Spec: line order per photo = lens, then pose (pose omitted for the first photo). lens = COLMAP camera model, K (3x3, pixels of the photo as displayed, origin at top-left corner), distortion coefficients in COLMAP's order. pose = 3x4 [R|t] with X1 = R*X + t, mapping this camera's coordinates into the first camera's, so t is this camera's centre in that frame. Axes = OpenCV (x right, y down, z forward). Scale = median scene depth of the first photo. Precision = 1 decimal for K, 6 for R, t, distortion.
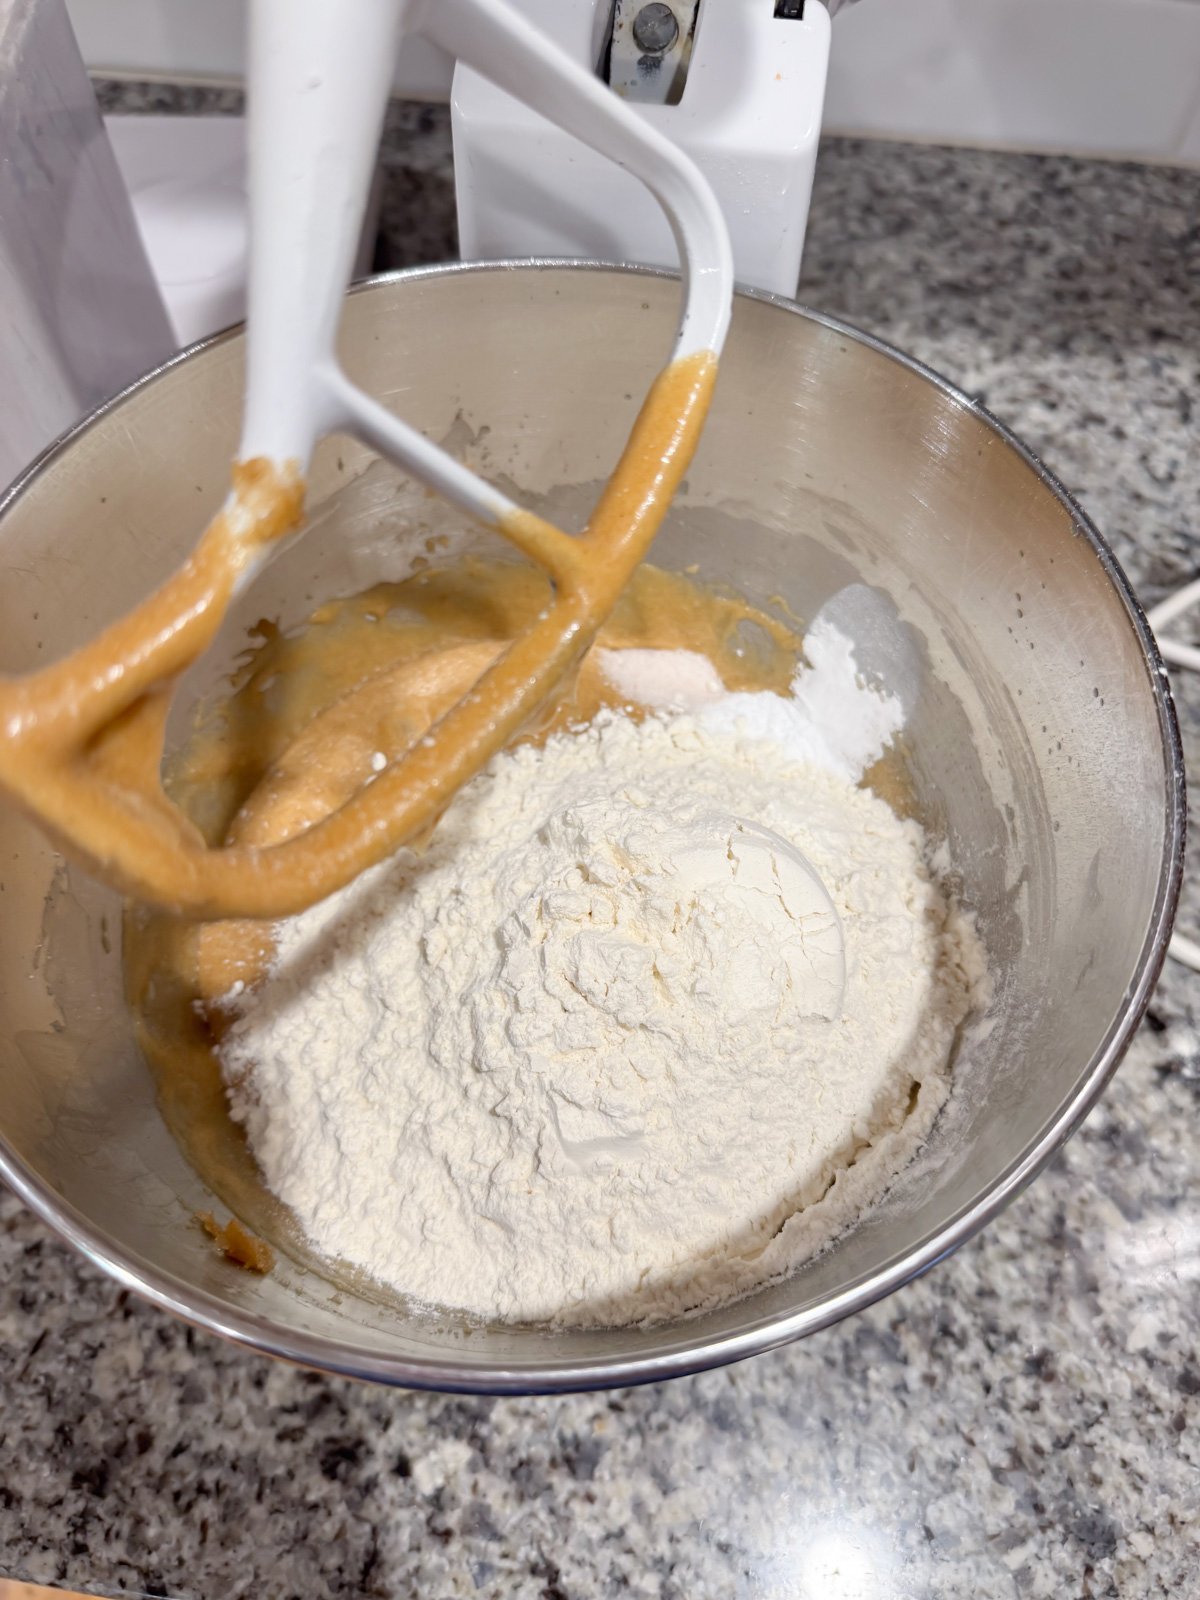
lens RADIAL K [[1089.4, 0, 601.3], [0, 1089.4, 808.9], [0, 0, 1]] dist [-0.010111, 0.010346]
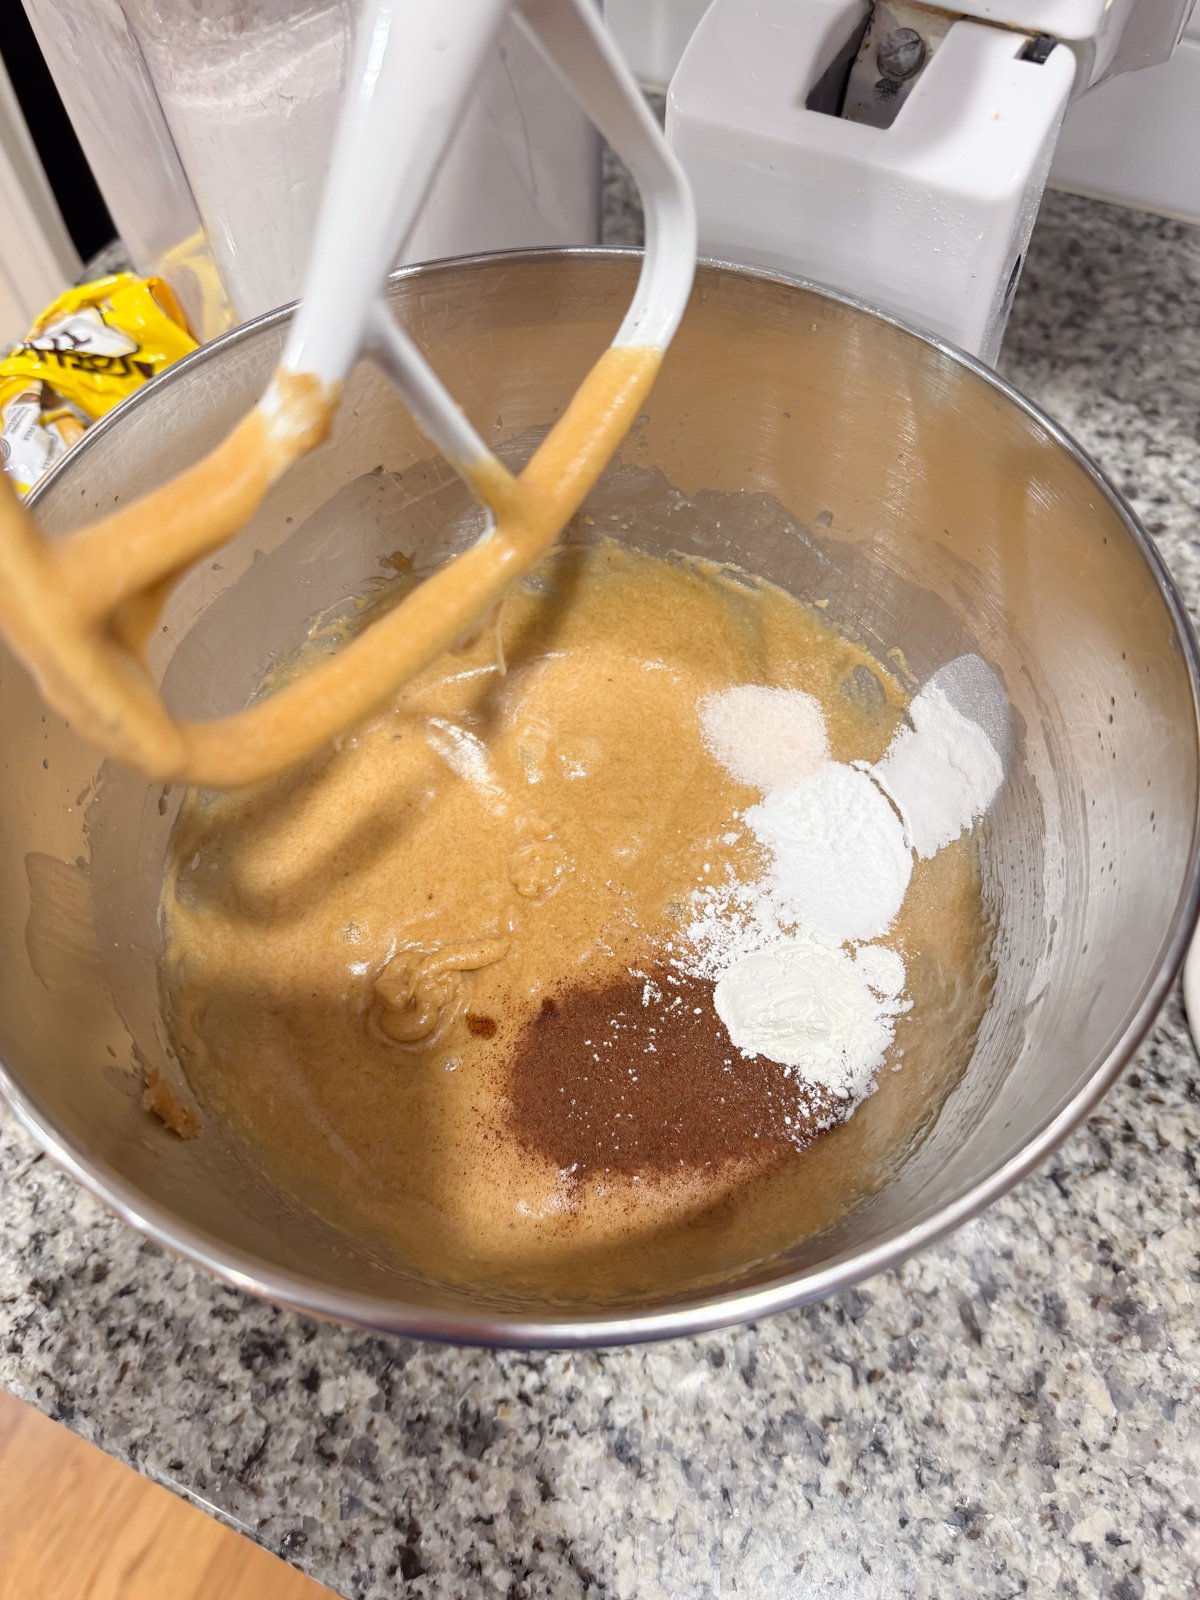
lens RADIAL K [[1089.4, 0, 610.1], [0, 1089.4, 807.8], [0, 0, 1]] dist [-0.010111, 0.010346]
pose [[0.950234, 0.262944, -0.167078, 0.113111], [-0.265618, 0.964056, 0.006545, 0.001342], [0.162794, 0.038160, 0.985922, 0.011464]]
